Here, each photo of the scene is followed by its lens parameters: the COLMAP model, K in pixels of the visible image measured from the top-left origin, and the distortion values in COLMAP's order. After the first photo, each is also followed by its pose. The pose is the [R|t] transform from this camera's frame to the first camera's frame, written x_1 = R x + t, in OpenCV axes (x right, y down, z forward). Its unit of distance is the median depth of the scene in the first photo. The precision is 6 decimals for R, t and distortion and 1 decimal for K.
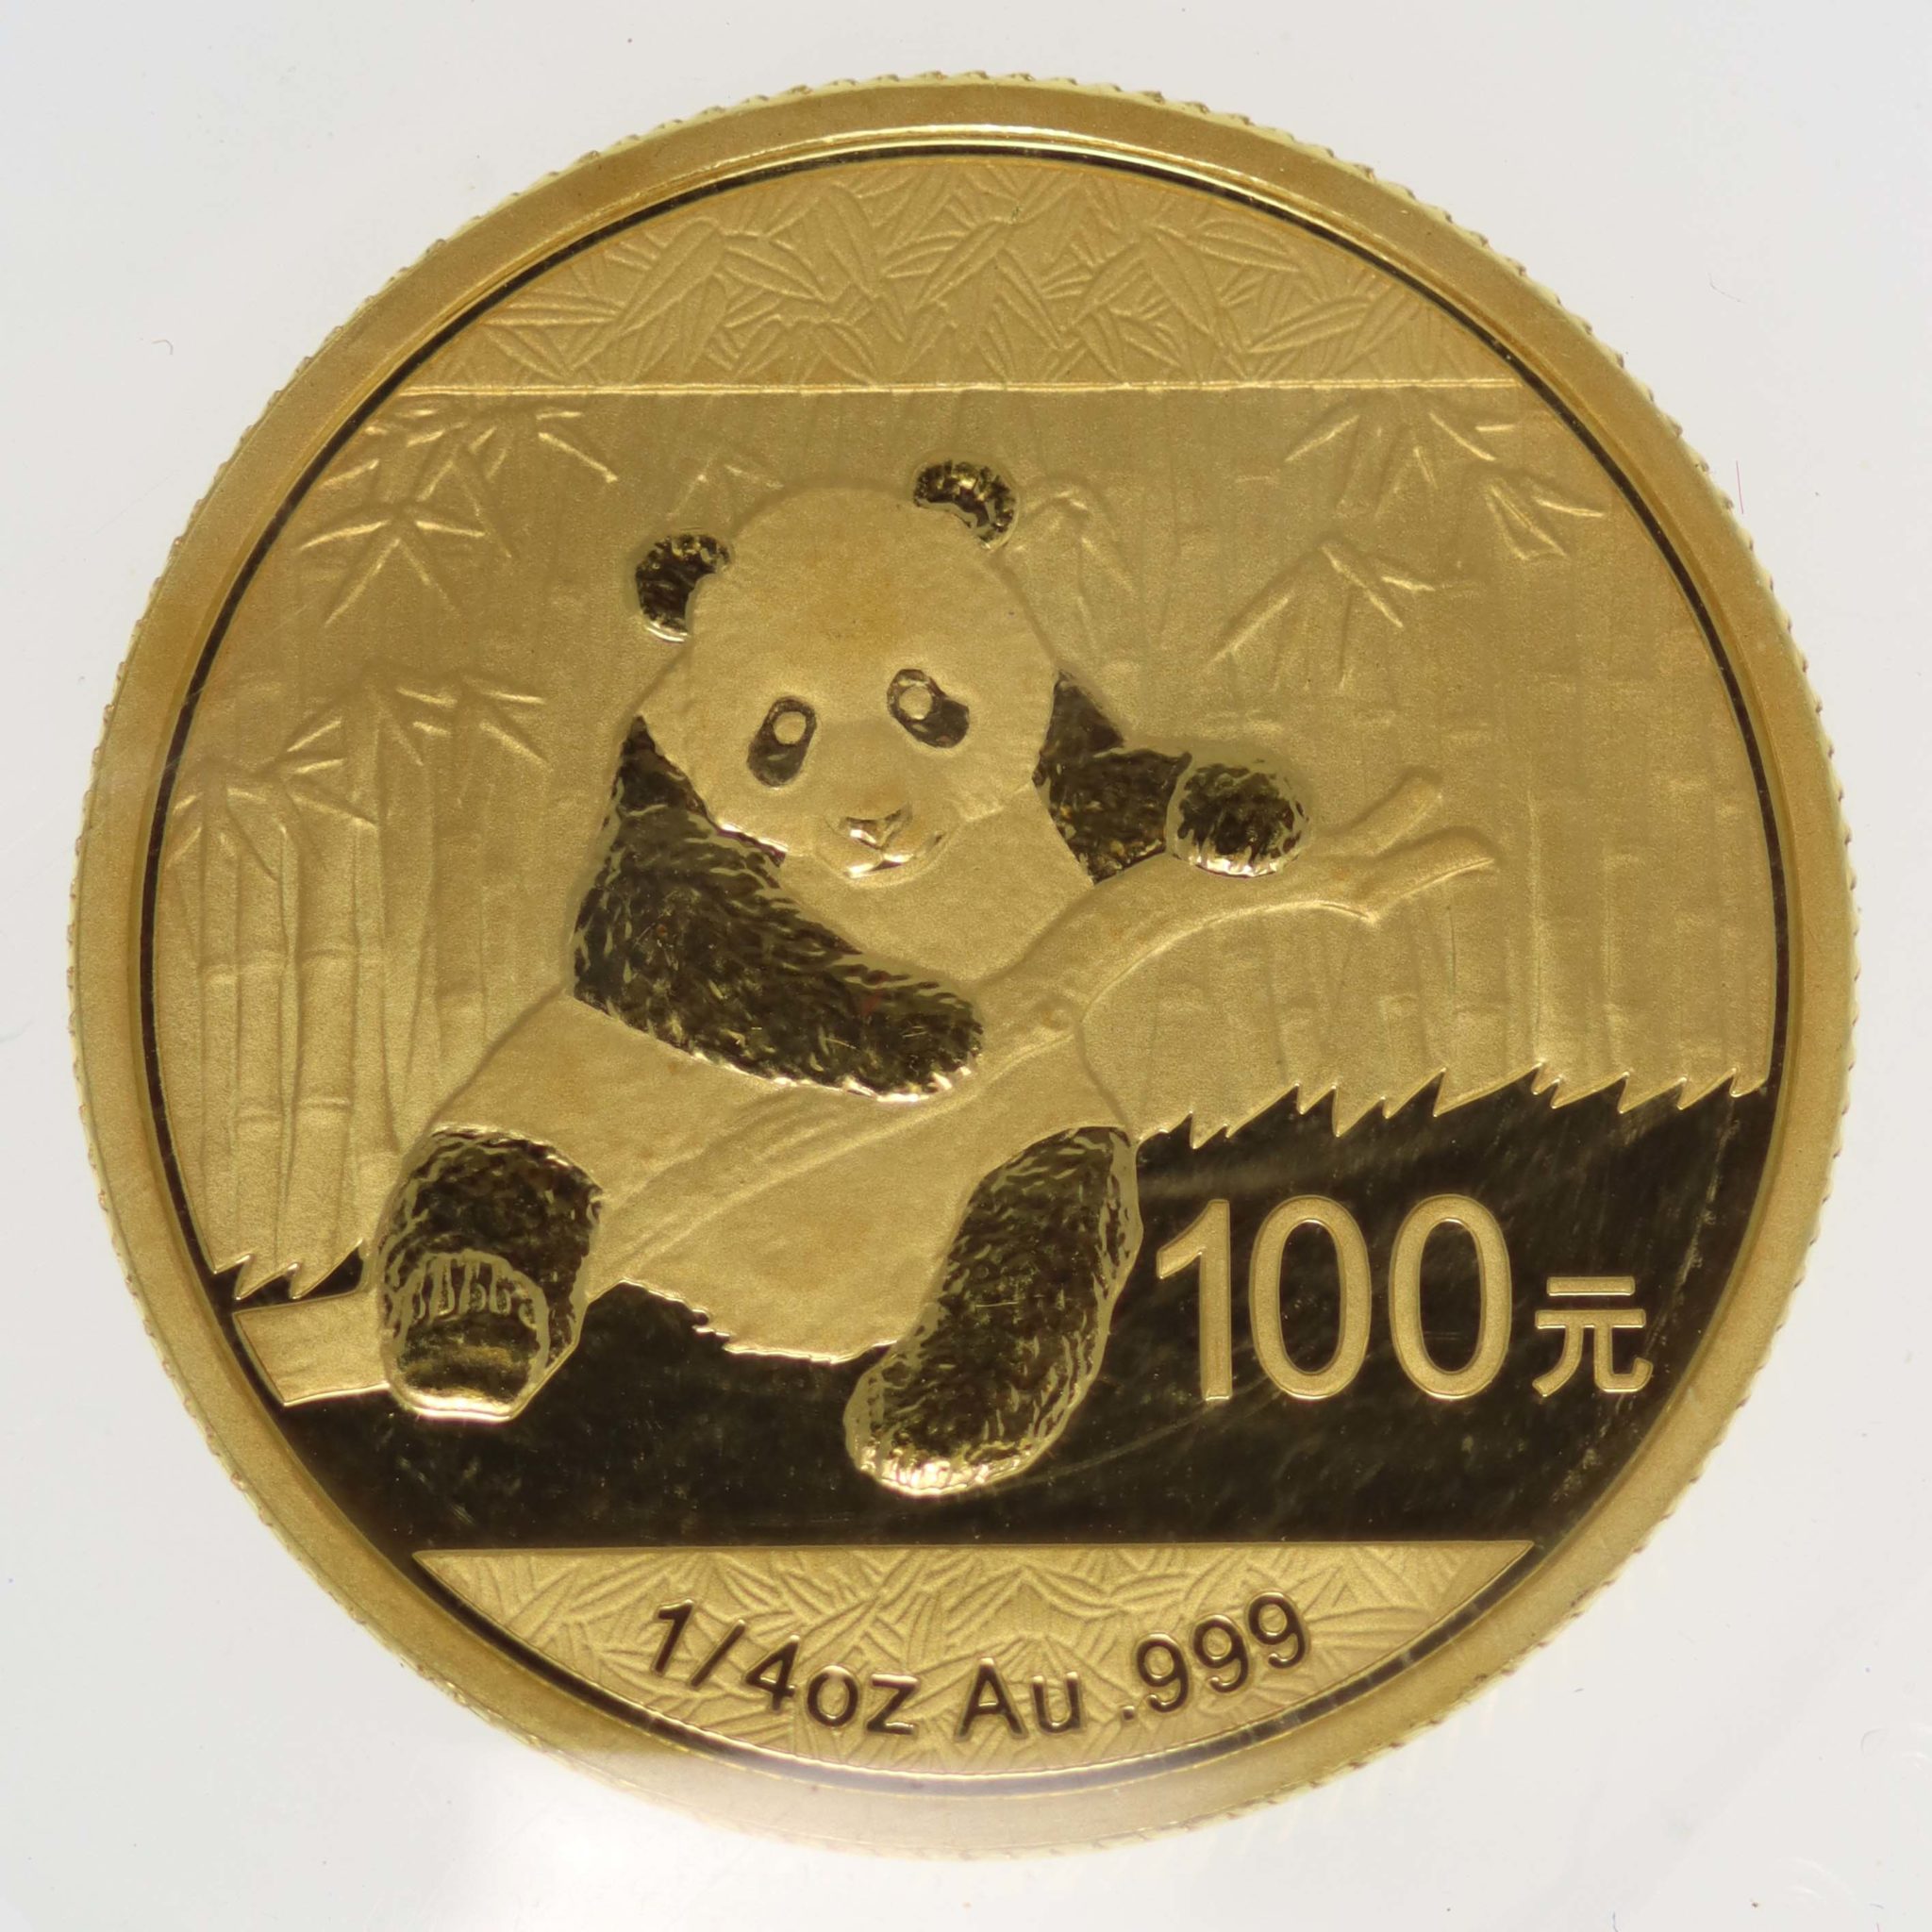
lens RADIAL K [[11166.7, 0, 966.0], [0, 11166.7, 966.0], [0, 0, 1]] dist [-0.535780, -12.811973]
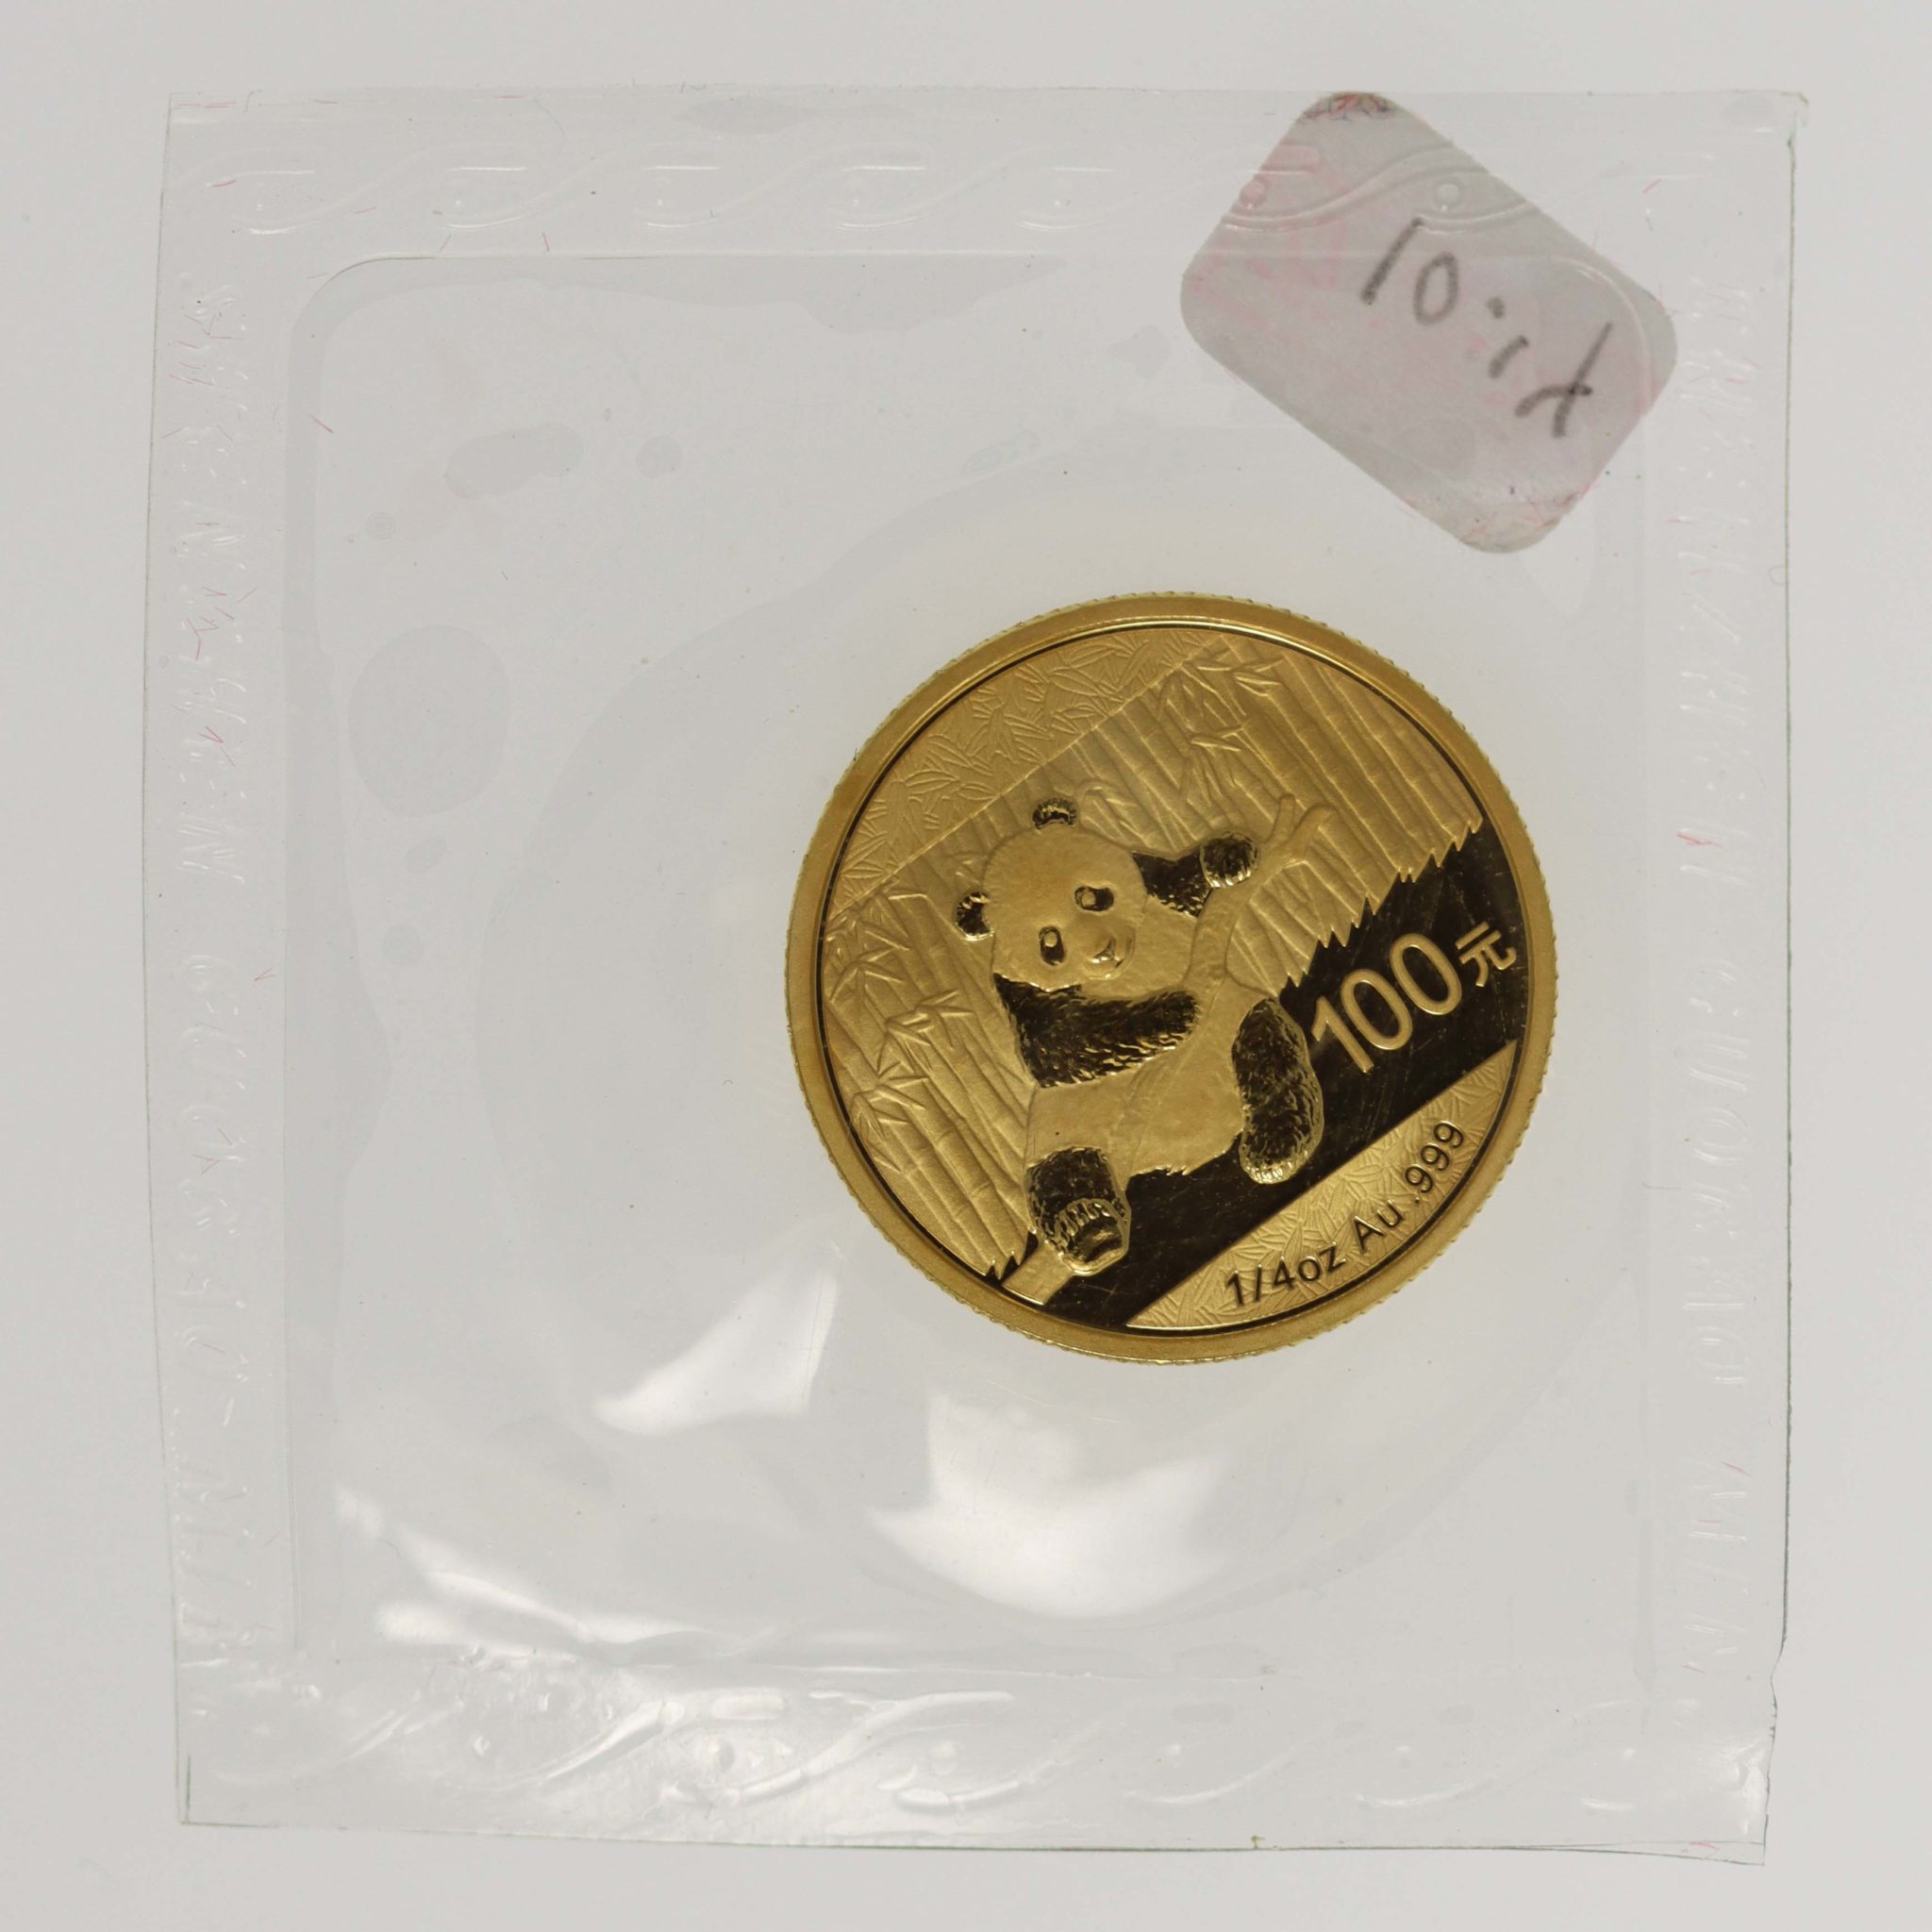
lens RADIAL K [[11166.7, 0, 966.0], [0, 11166.7, 966.0], [0, 0, 1]] dist [-0.535780, -12.811973]
pose [[0.814856, -0.579466, 0.015126, -0.068561], [0.579228, 0.814978, 0.017504, -0.067856], [-0.022470, -0.005502, 0.999732, -1.320295]]
